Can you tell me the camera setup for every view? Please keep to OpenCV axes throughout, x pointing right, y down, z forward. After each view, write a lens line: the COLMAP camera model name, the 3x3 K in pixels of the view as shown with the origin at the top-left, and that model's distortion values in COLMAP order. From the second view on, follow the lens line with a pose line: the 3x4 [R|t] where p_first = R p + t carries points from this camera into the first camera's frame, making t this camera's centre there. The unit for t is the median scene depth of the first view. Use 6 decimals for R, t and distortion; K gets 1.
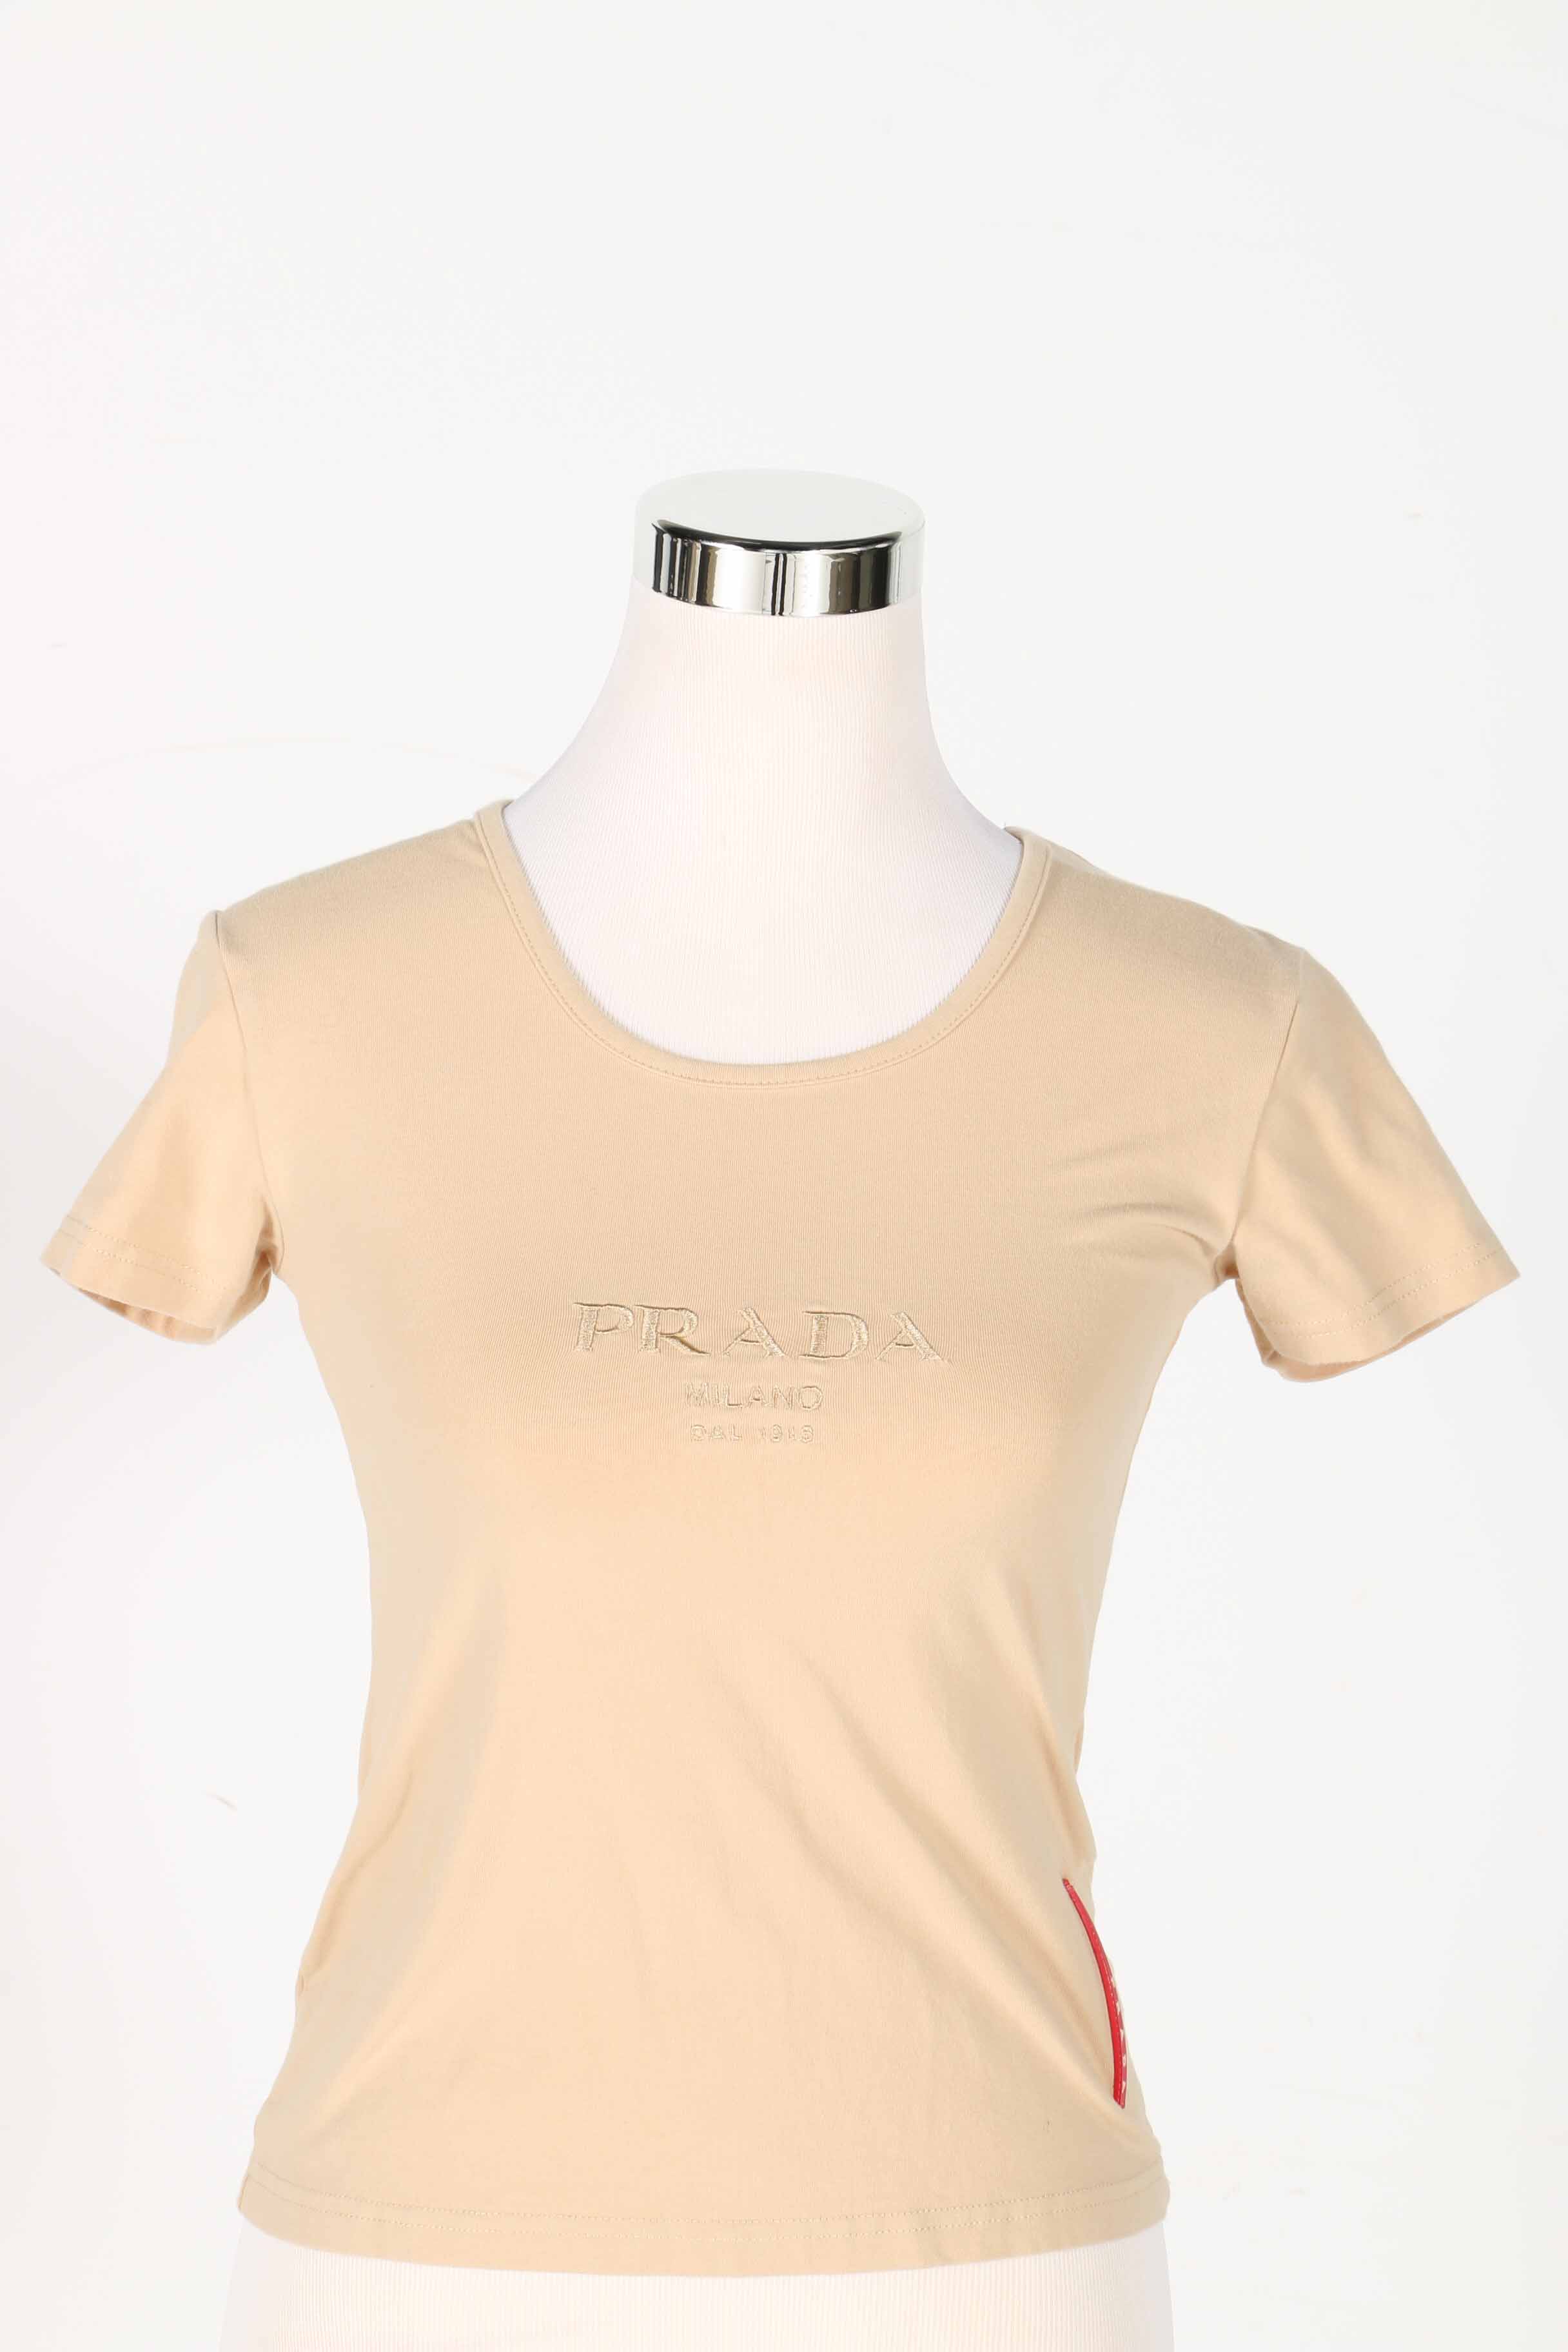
lens RADIAL K [[5460.4, 0, 783.1], [0, 5460.4, 1174.9], [0, 0, 1]] dist [0.322184, 0.000000]
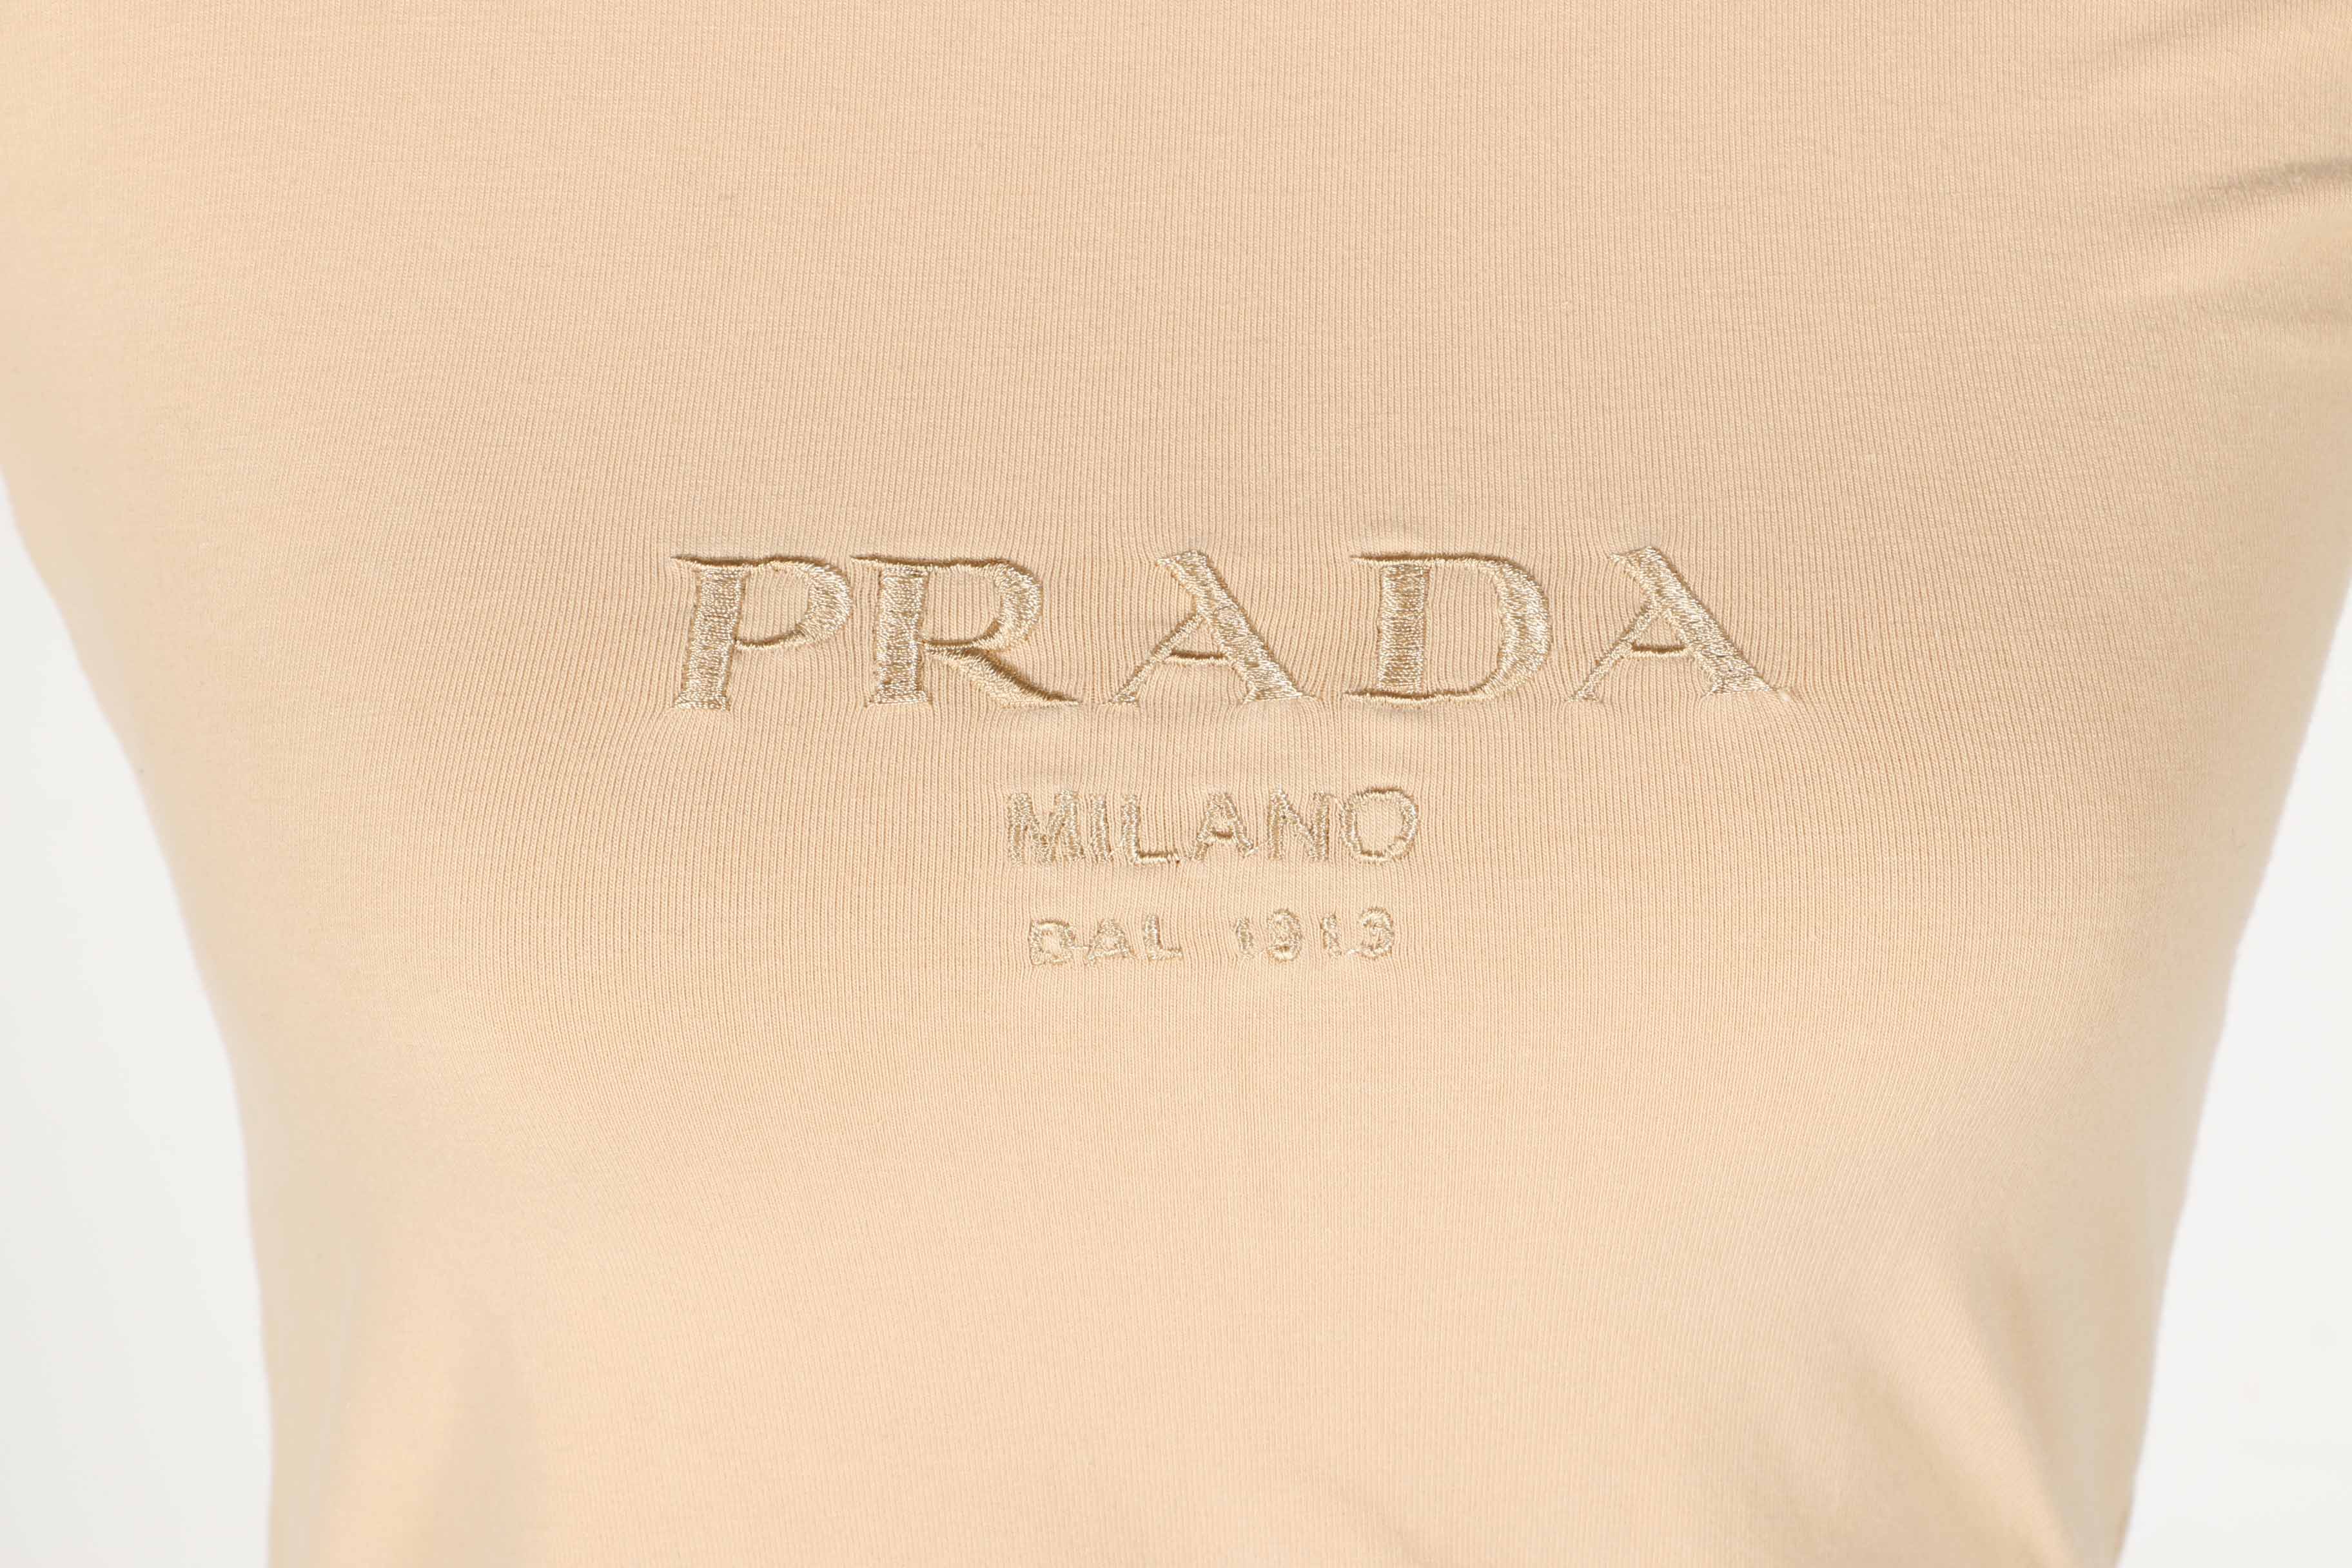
lens RADIAL K [[5460.4, 0, 1185.7], [0, 5460.4, 784.4], [0, 0, 1]] dist [0.322184, 0.000000]
pose [[0.998571, -0.032846, -0.042166, 0.007172], [0.039680, 0.984105, 0.173100, -0.020103], [0.035810, -0.174526, 0.984001, 0.668426]]
